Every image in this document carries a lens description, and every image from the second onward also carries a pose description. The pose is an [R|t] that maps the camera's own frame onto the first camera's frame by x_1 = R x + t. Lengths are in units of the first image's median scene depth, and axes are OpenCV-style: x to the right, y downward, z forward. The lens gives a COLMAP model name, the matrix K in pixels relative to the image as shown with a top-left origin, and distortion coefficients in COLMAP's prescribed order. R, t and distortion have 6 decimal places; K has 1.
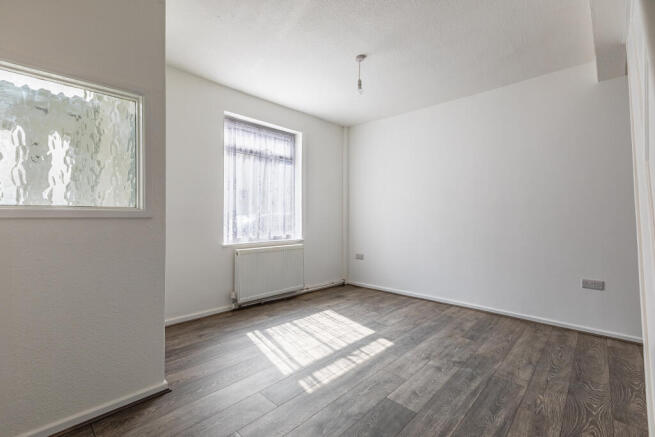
lens RADIAL K [[294.5, 0, 327.5], [0, 294.5, 218.5], [0, 0, 1]] dist [-0.000374, -0.000106]
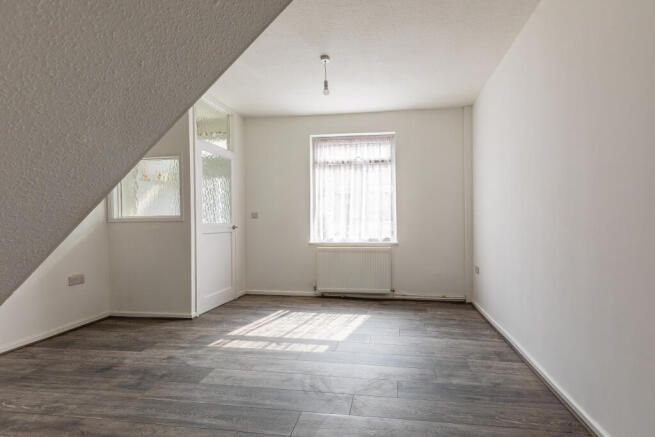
lens RADIAL K [[308.2, 0, 351.3], [0, 308.2, 222.0], [0, 0, 1]] dist [0.001556, 0.000298]
pose [[0.590030, -0.003729, -0.807373, 1.015580], [0.004306, 0.999990, -0.001471, 0.006683], [0.807370, -0.002609, 0.590040, 0.460372]]
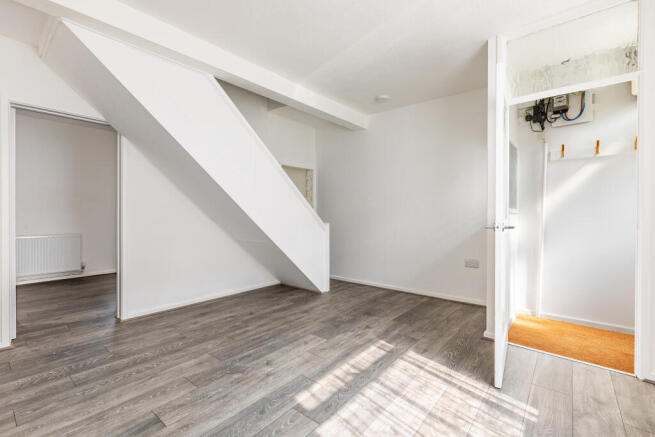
lens RADIAL K [[294.5, 0, 327.5], [0, 294.5, 218.5], [0, 0, 1]] dist [-0.000374, -0.000106]
pose [[-0.998126, -0.009193, -0.060506, 0.188927], [-0.010240, 0.999803, 0.017015, -0.000640], [0.060337, 0.017602, -0.998023, 1.573274]]
